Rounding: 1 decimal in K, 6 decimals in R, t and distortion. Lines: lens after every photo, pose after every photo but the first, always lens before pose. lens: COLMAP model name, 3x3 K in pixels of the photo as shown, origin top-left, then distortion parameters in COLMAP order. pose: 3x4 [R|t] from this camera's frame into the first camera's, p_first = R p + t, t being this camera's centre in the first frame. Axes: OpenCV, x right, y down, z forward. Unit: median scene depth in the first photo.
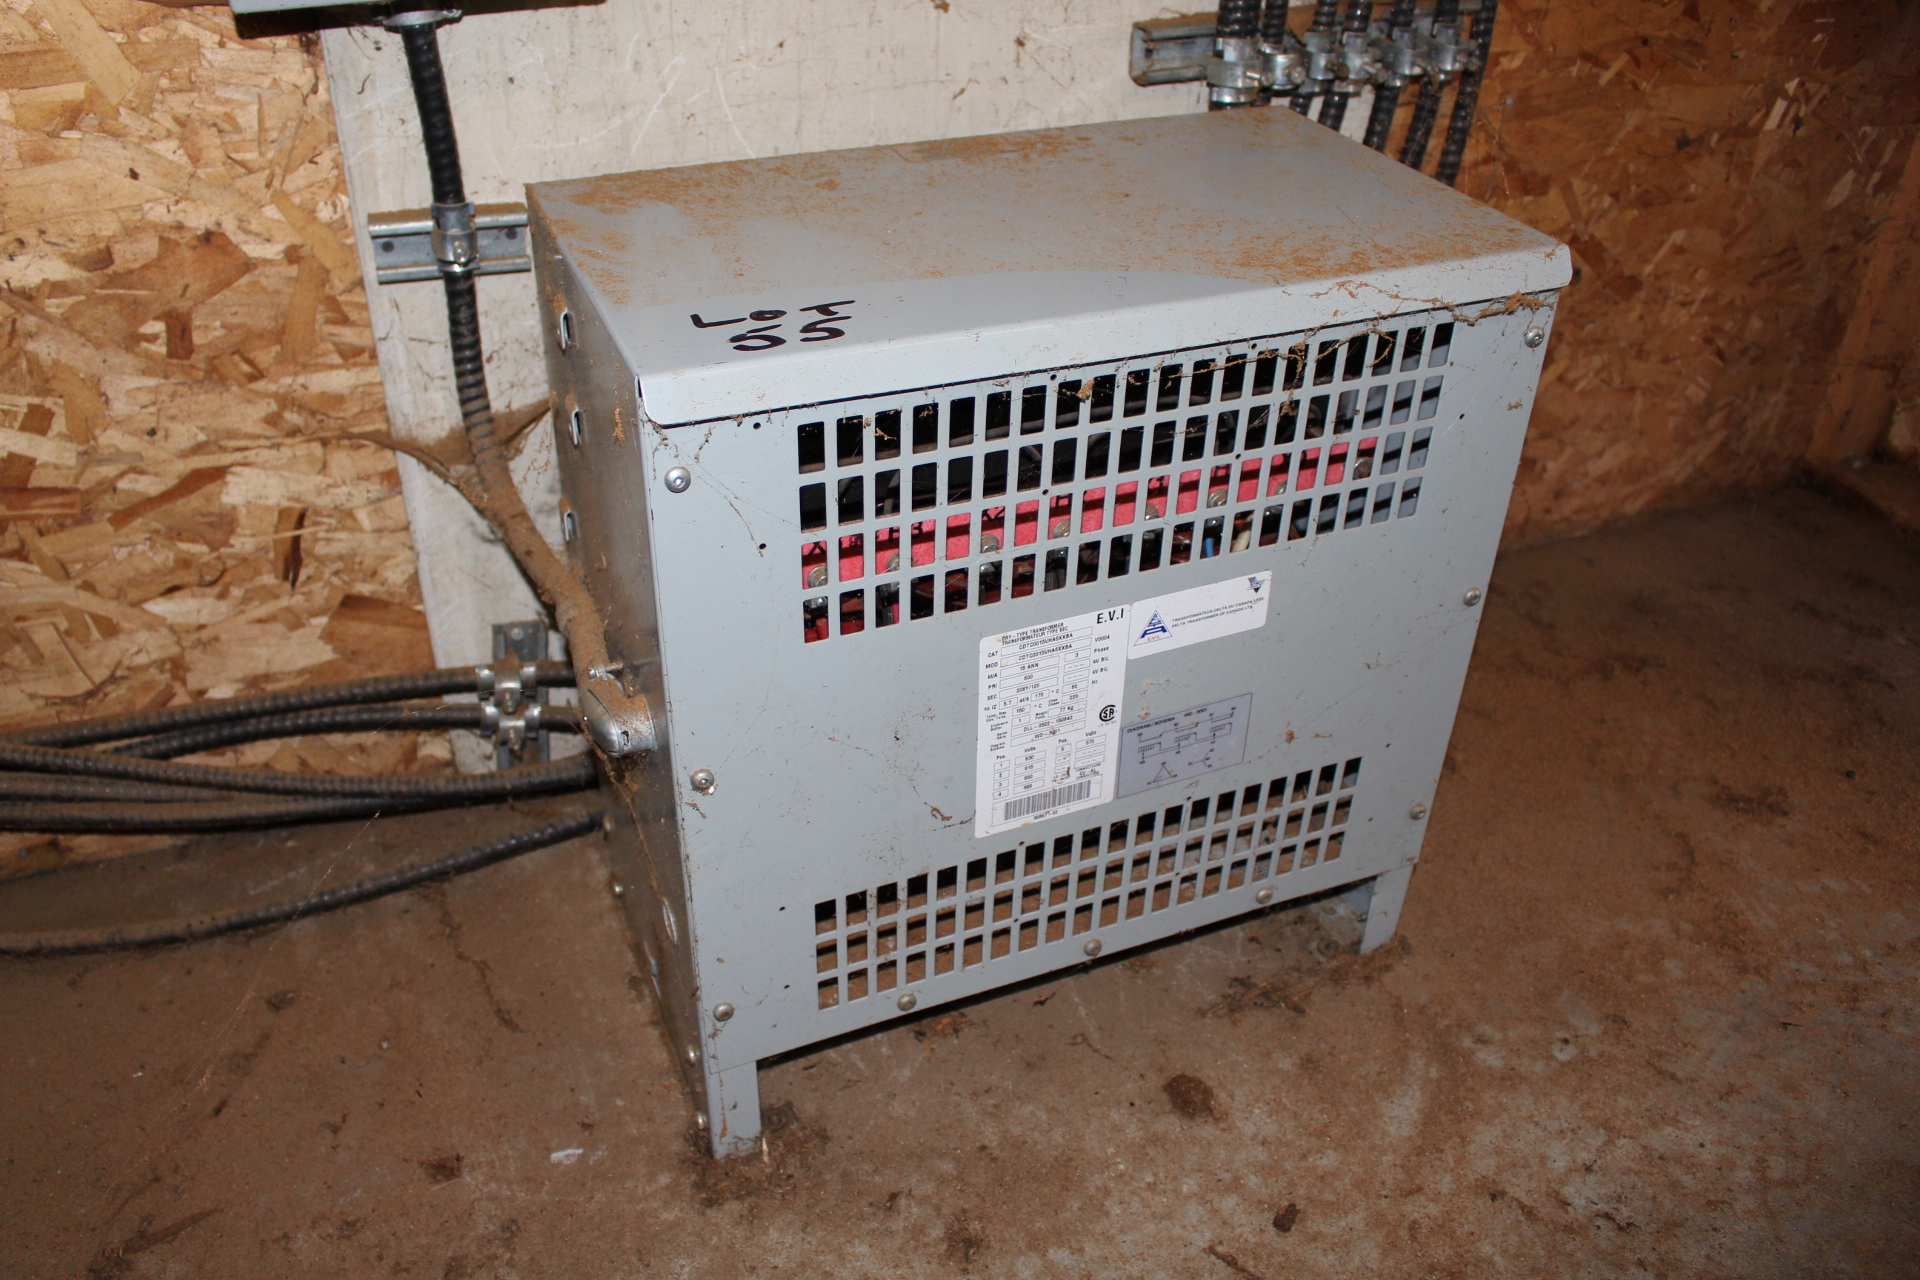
lens RADIAL K [[1575.5, 0, 961.8], [0, 1575.5, 635.5], [0, 0, 1]] dist [-0.119693, 0.054880]
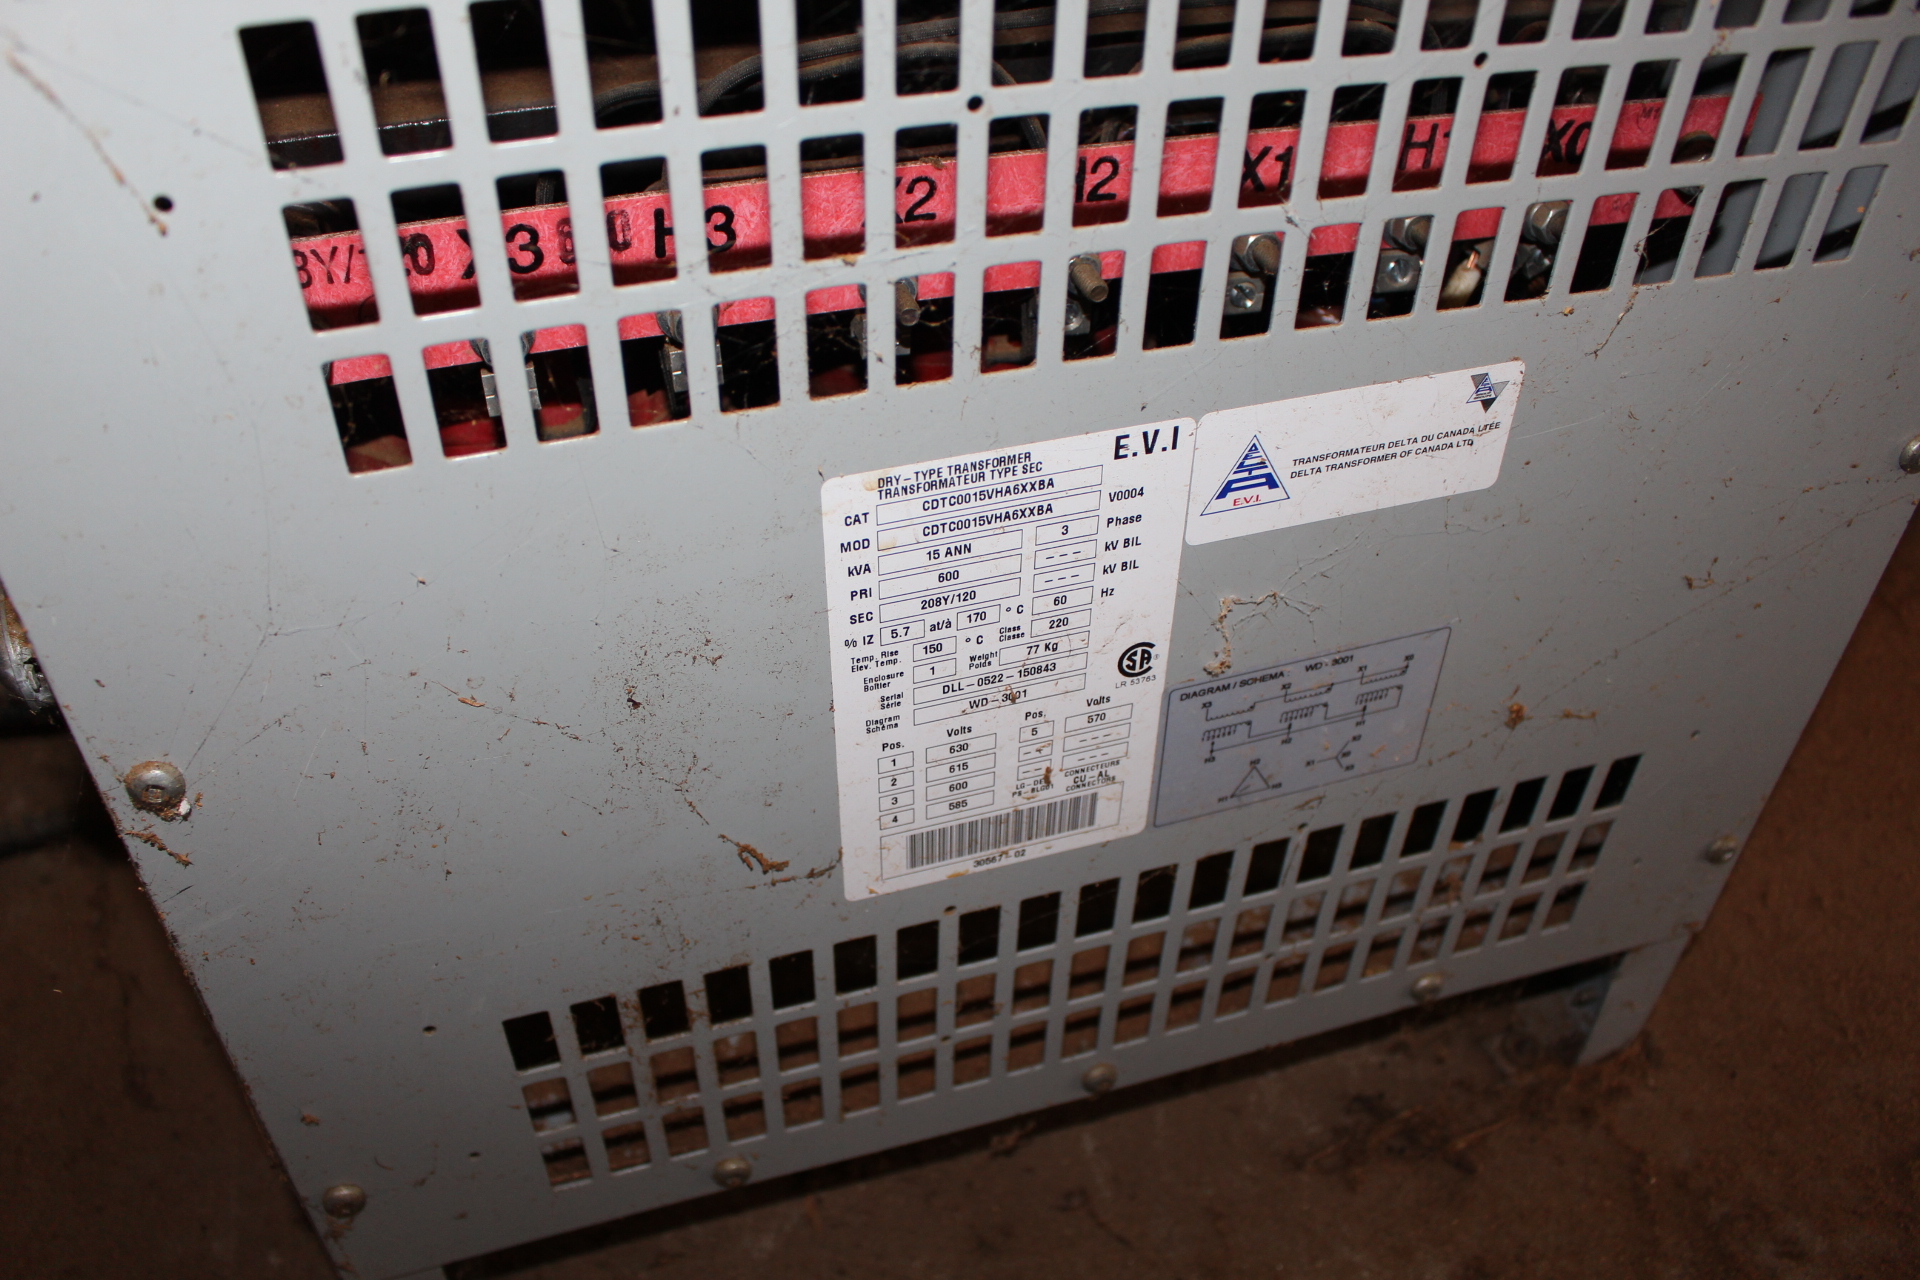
lens RADIAL K [[1575.5, 0, 947.4], [0, 1575.5, 651.1], [0, 0, 1]] dist [-0.119693, 0.054880]
pose [[0.995742, 0.053594, -0.075006, 0.071223], [-0.045644, 0.993533, 0.103965, 0.001859], [0.080093, -0.100098, 0.991749, 0.536396]]
